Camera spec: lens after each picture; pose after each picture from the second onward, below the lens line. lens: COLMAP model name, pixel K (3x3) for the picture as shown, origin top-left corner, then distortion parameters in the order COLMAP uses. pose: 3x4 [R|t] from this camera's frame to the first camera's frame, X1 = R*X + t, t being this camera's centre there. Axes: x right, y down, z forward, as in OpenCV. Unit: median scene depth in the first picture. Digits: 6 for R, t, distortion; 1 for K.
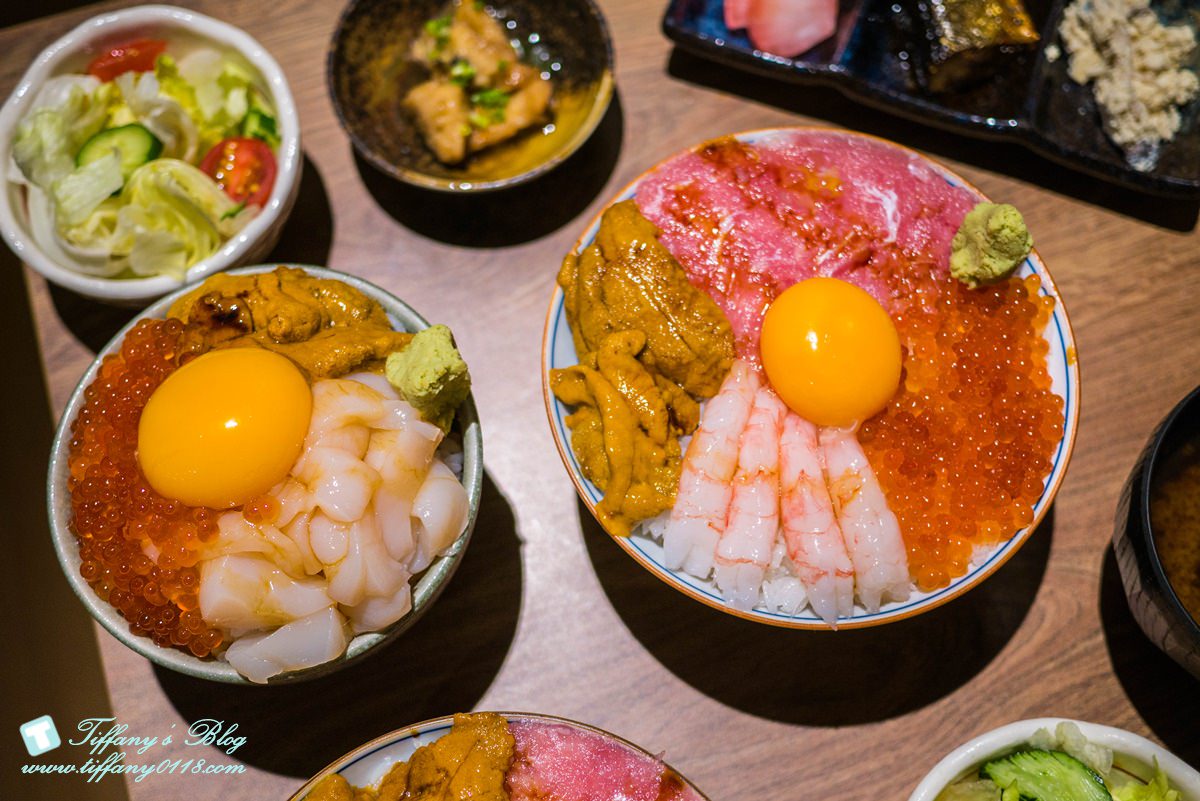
lens RADIAL K [[1427.1, 0, 595.0], [0, 1427.1, 390.4], [0, 0, 1]] dist [-0.010691, 0.000000]
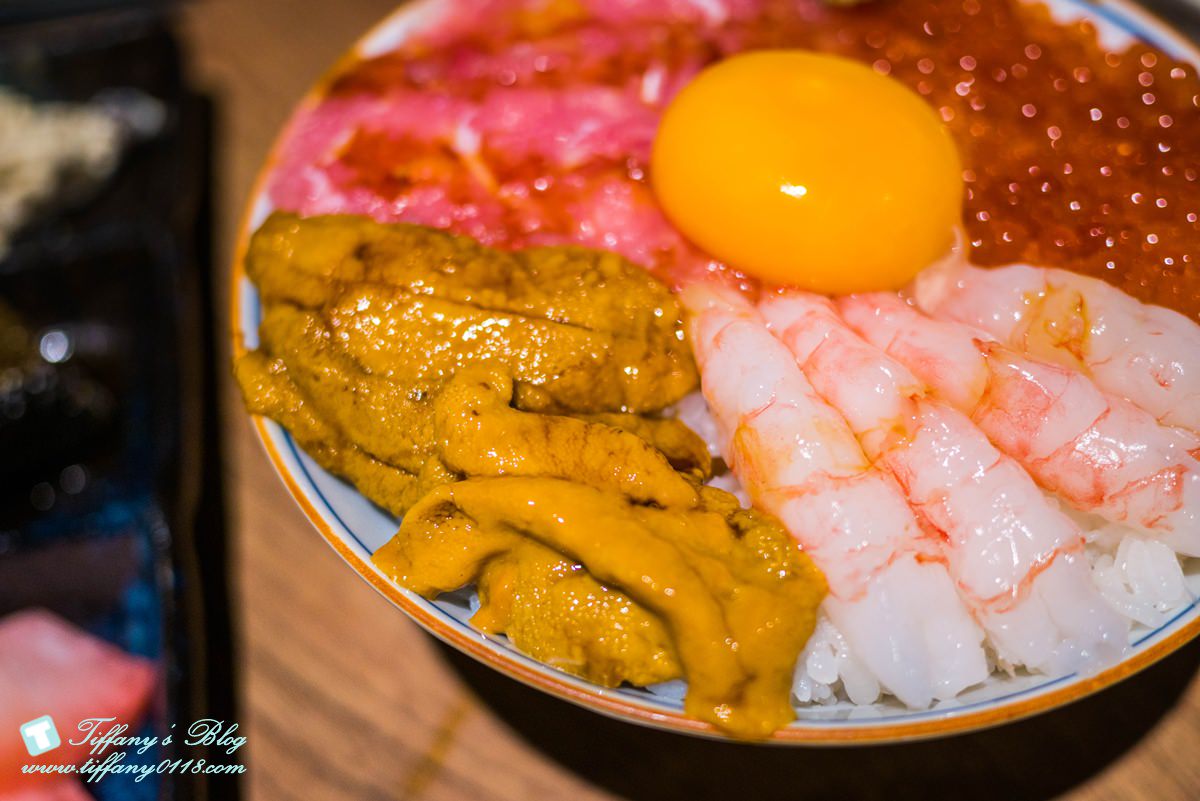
lens RADIAL K [[1427.1, 0, 604.9], [0, 1427.1, 393.8], [0, 0, 1]] dist [-0.010691, 0.000000]
pose [[0.731726, -0.552175, 0.399600, -0.120573], [0.648275, 0.744873, -0.157806, 0.059670], [-0.210515, 0.374522, 0.903004, 0.581193]]
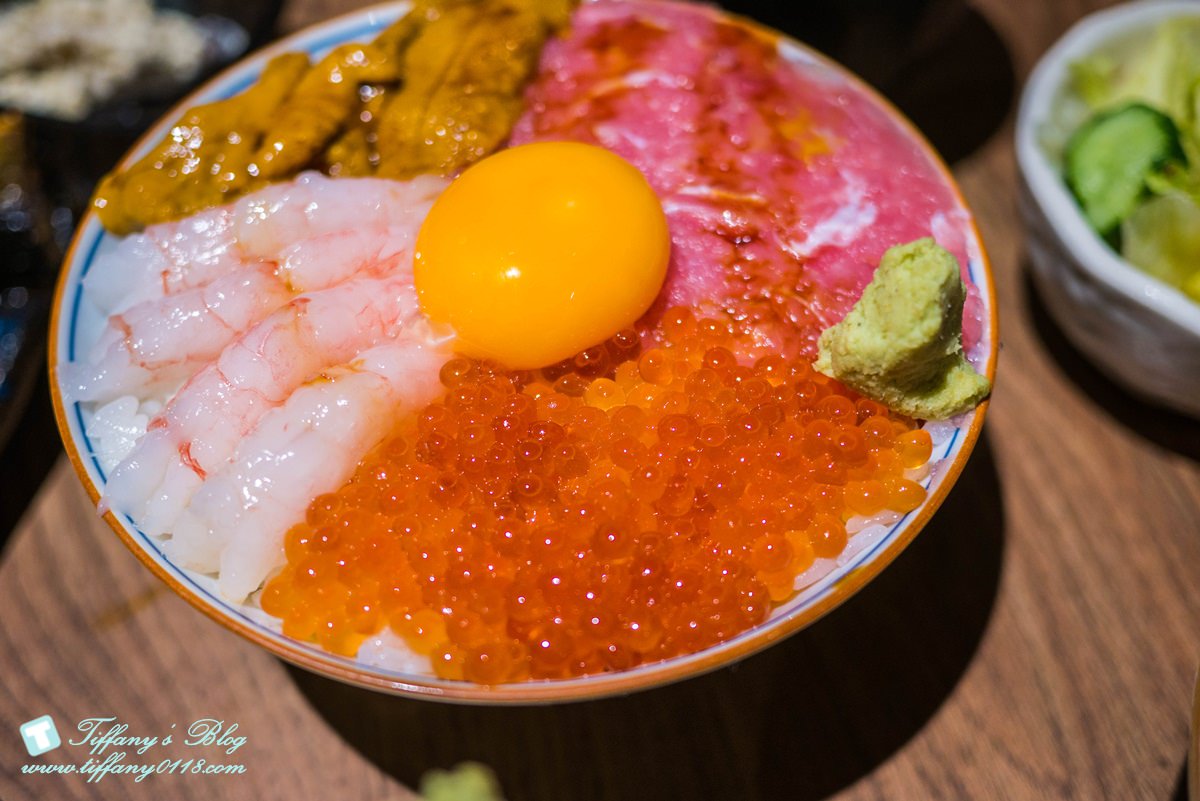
lens RADIAL K [[1427.1, 0, 597.9], [0, 1427.1, 404.6], [0, 0, 1]] dist [-0.010691, 0.000000]
pose [[0.601710, 0.630198, -0.490709, 0.479291], [-0.751011, 0.655547, -0.079000, 0.038979], [0.271897, 0.416063, 0.867735, 0.523389]]
